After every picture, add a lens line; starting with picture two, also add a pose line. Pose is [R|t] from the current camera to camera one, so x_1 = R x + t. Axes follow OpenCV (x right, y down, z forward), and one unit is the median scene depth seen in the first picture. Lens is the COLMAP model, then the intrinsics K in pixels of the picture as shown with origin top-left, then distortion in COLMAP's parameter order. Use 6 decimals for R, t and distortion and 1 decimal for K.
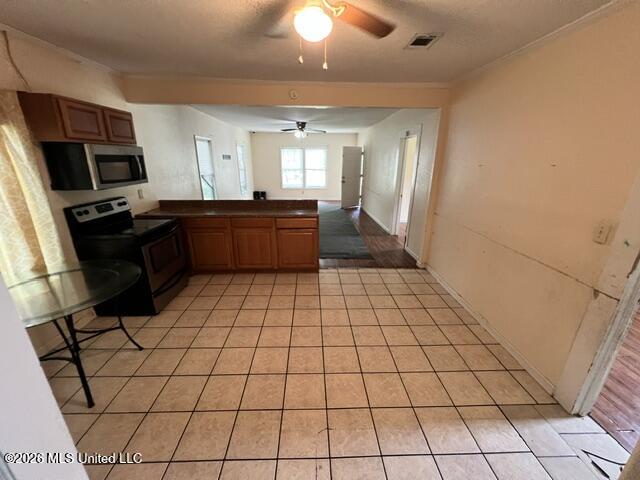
lens RADIAL K [[257.0, 0, 320.0], [0, 257.0, 240.0], [0, 0, 1]] dist [-0.000741, -0.000021]
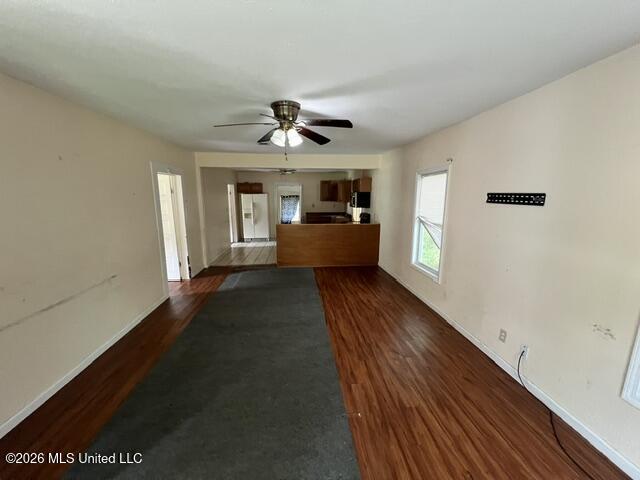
lens RADIAL K [[257.0, 0, 320.0], [0, 257.0, 240.0], [0, 0, 1]] dist [-0.000741, -0.000021]
pose [[-0.998418, 0.004448, -0.056044, -0.080851], [-0.021949, 0.886914, 0.461412, -0.366775], [0.051759, 0.461913, -0.885414, 1.132273]]
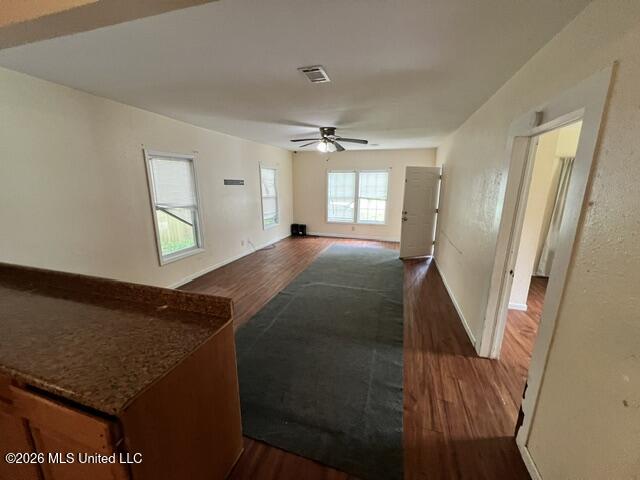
lens RADIAL K [[257.0, 0, 320.0], [0, 257.0, 240.0], [0, 0, 1]] dist [-0.000741, -0.000021]
pose [[0.946175, 0.070120, -0.315970, 0.102523], [-0.098837, 0.992214, -0.075777, -0.109532], [0.308196, 0.102927, 0.945738, 0.341638]]
